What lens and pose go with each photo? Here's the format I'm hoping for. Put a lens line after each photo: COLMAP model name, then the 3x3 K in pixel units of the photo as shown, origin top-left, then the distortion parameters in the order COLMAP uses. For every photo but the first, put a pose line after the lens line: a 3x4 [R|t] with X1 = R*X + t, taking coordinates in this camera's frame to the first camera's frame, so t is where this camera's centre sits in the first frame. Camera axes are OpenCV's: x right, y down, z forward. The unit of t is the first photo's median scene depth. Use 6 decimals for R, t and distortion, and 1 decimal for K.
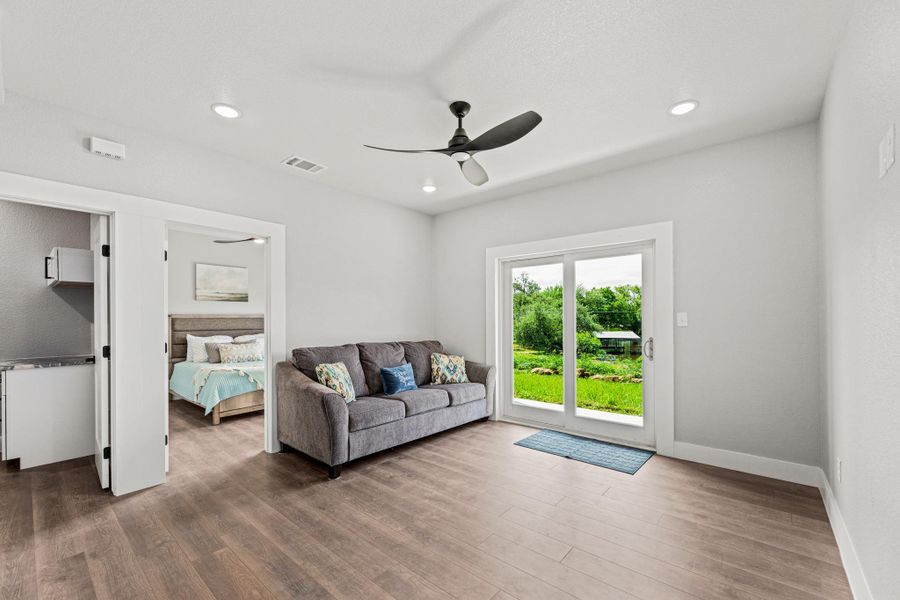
lens RADIAL K [[370.8, 0, 452.8], [0, 370.8, 321.7], [0, 0, 1]] dist [0.000026, -0.000010]
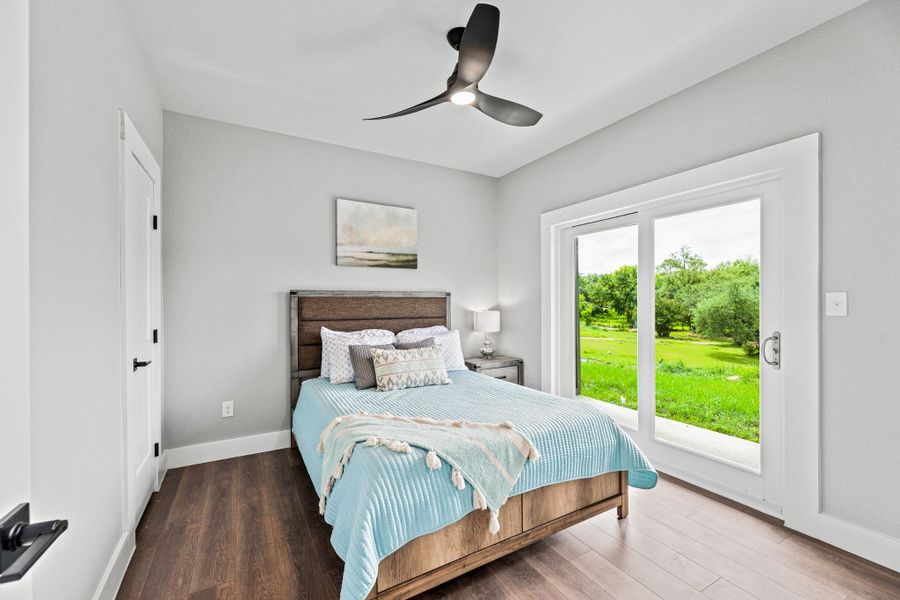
lens RADIAL K [[371.3, 0, 451.9], [0, 371.3, 305.3], [0, 0, 1]] dist [0.000664, 0.000047]
pose [[0.940119, 0.001603, -0.340843, -0.336239], [-0.001084, 0.999998, 0.001714, 0.000858], [0.340845, -0.001242, 0.940119, 0.529539]]
